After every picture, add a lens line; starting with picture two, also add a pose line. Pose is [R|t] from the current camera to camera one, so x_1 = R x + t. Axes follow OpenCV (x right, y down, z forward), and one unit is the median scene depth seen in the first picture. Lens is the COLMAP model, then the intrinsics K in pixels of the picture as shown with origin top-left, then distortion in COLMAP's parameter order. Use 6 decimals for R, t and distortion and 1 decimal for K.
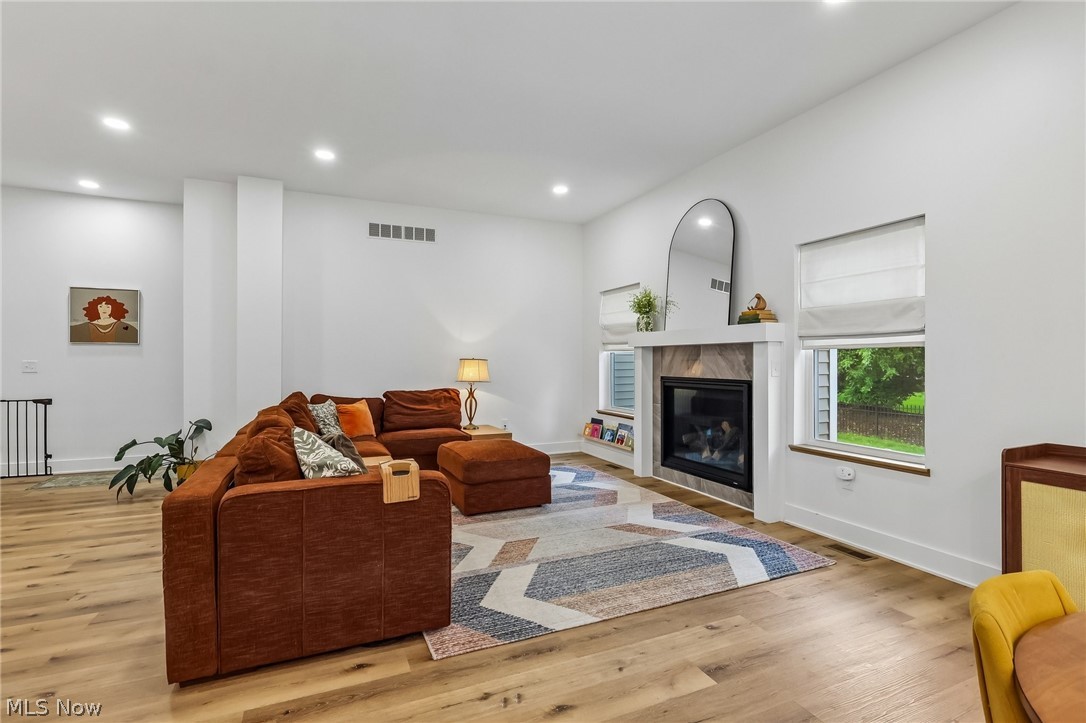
lens RADIAL K [[504.9, 0, 546.8], [0, 504.9, 361.8], [0, 0, 1]] dist [-0.002704, 0.001607]
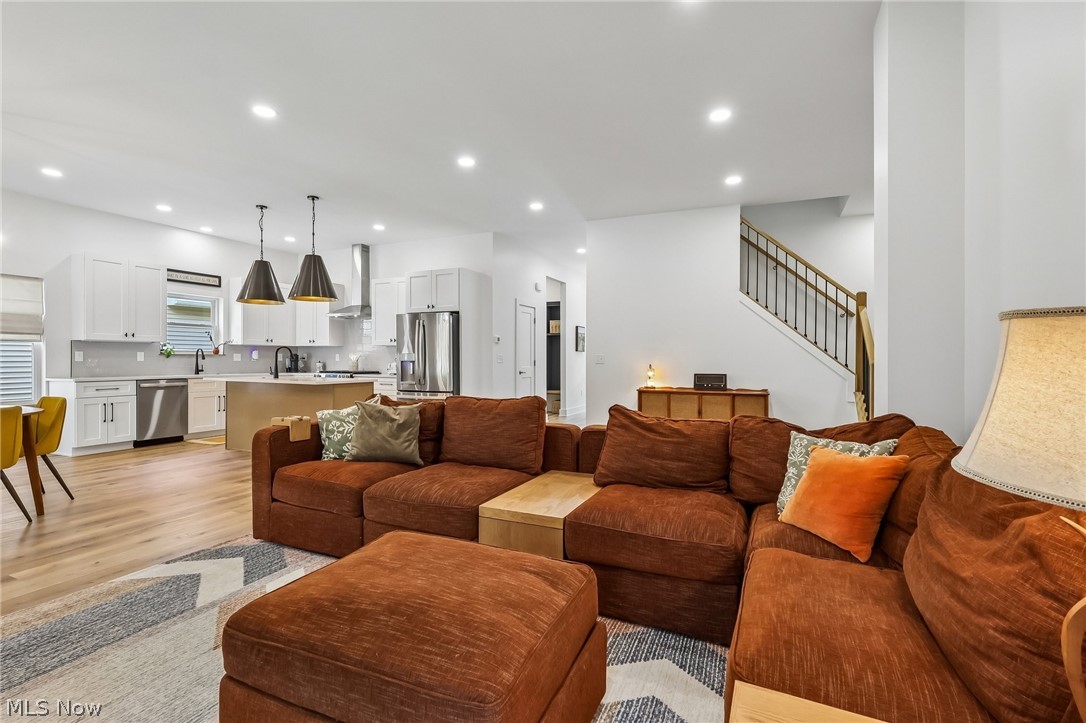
lens RADIAL K [[504.9, 0, 537.5], [0, 504.9, 362.0], [0, 0, 1]] dist [-0.002704, 0.001607]
pose [[-0.755379, 0.001425, -0.655287, 0.105133], [-0.007382, 0.999916, 0.010683, 0.018843], [0.655247, 0.012907, -0.755305, 2.157500]]
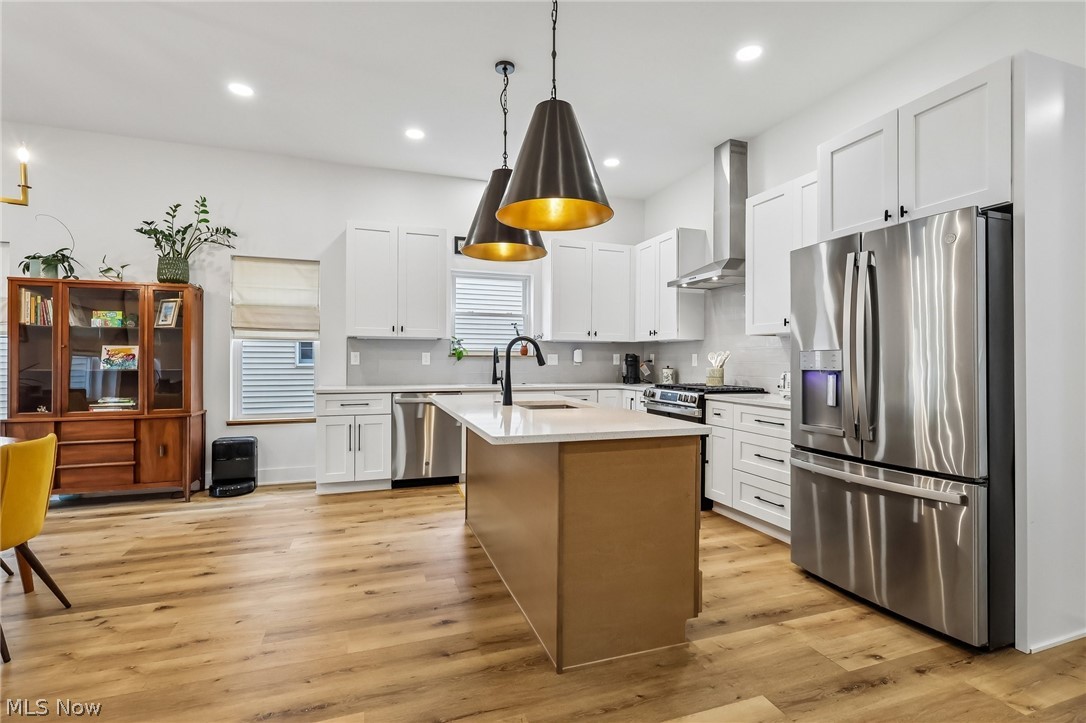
lens RADIAL K [[504.9, 0, 546.8], [0, 504.9, 361.0], [0, 0, 1]] dist [-0.002704, 0.001607]
pose [[-0.997287, -0.005173, 0.073432, -0.252963], [-0.004407, 0.999934, 0.010599, 0.019531], [-0.073482, 0.010247, -0.997244, 1.486061]]
